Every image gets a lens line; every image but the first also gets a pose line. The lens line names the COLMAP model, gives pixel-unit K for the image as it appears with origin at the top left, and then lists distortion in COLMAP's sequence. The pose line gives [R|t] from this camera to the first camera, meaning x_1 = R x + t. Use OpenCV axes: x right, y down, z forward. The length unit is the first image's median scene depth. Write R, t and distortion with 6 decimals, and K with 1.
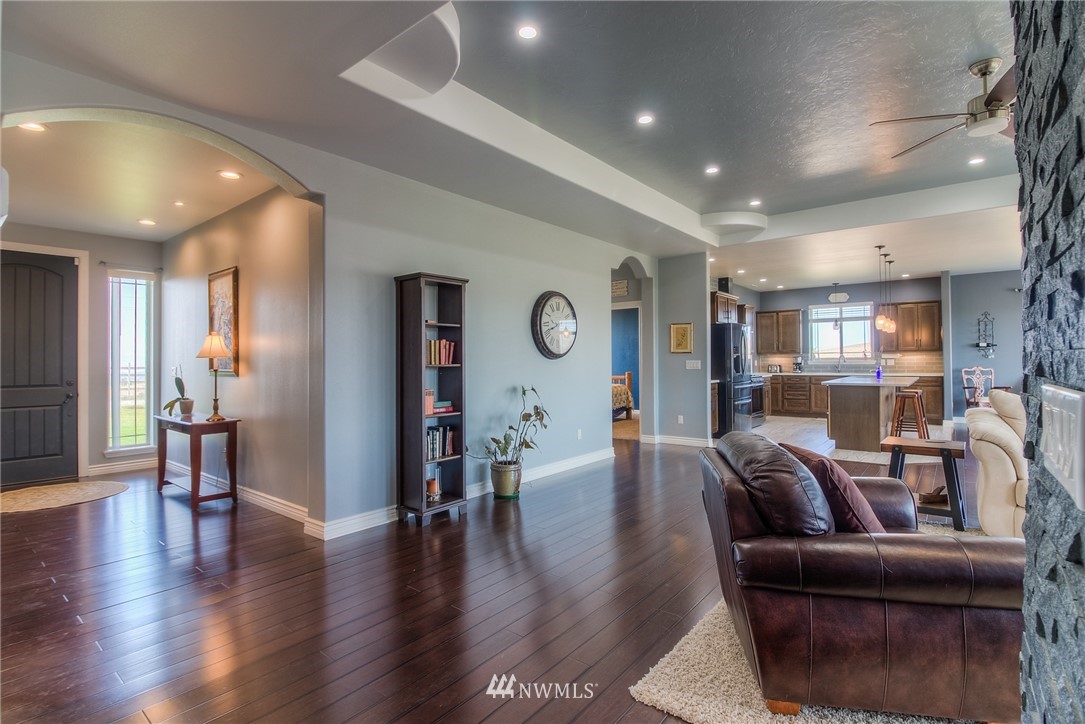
lens RADIAL K [[510.9, 0, 542.8], [0, 510.9, 363.8], [0, 0, 1]] dist [-0.004395, -0.000318]
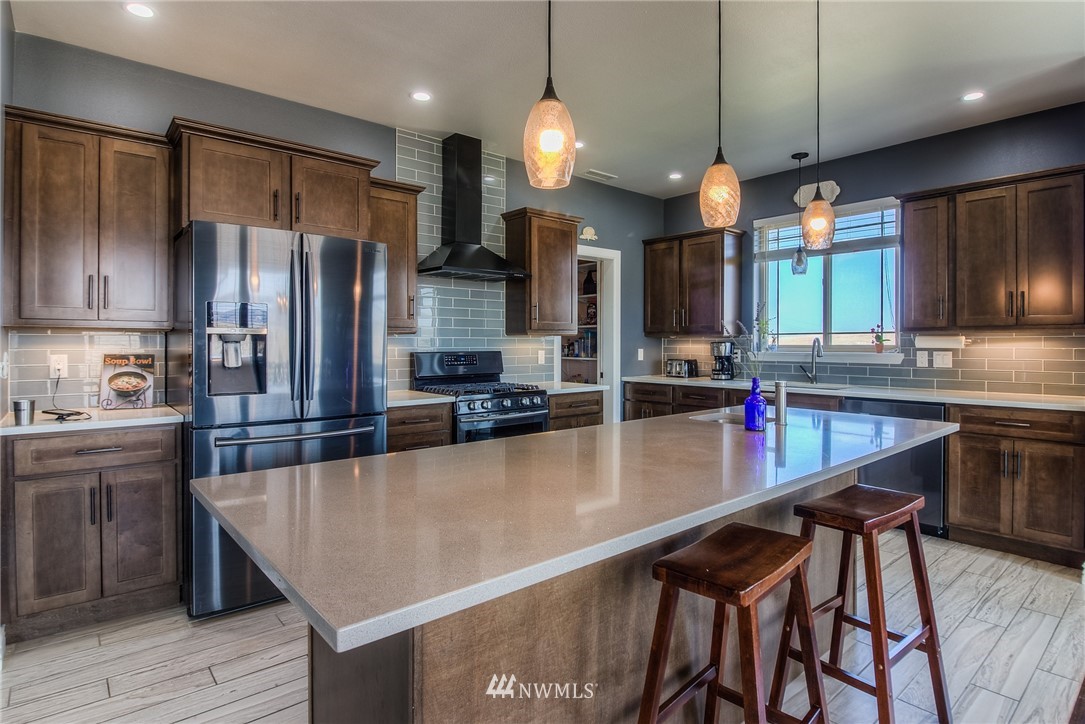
lens RADIAL K [[567.7, 0, 541.7], [0, 567.7, 351.6], [0, 0, 1]] dist [0.000312, -0.000067]
pose [[0.980013, 0.010832, -0.198637, 0.468088], [-0.008501, 0.999885, 0.012583, -0.011095], [0.198751, -0.010643, 0.979992, 0.532260]]
